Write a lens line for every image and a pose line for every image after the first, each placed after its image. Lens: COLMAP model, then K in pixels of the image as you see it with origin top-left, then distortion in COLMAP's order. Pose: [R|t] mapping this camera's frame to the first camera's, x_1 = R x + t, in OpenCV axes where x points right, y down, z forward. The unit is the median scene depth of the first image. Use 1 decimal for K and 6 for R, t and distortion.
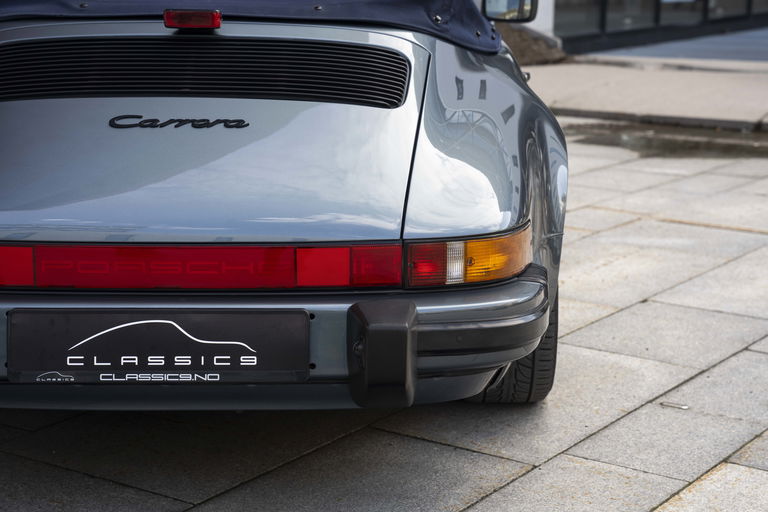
lens RADIAL K [[1445.7, 0, 384.6], [0, 1445.7, 254.7], [0, 0, 1]] dist [0.296267, 0.000000]
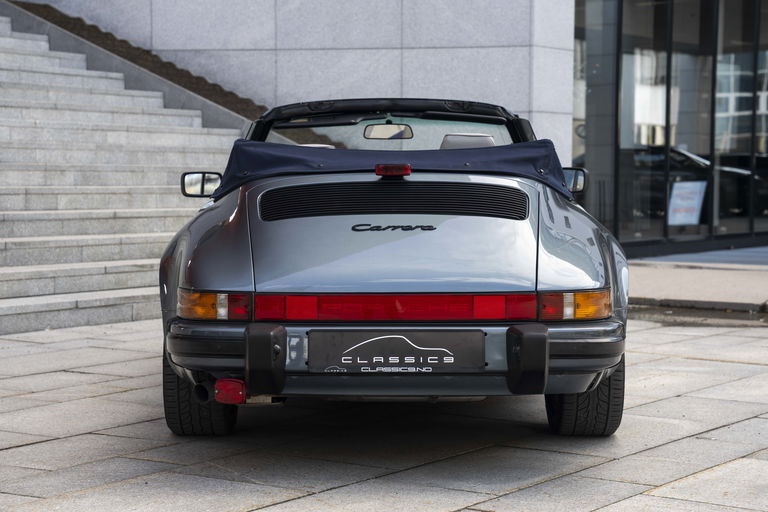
lens RADIAL K [[1565.0, 0, 364.7], [0, 1565.0, 262.6], [0, 0, 1]] dist [0.324147, 0.000000]
pose [[0.999976, -0.006599, -0.002183, -0.156690], [0.006173, 0.987531, -0.157303, 0.207672], [0.003194, 0.157286, 0.987548, -0.677418]]
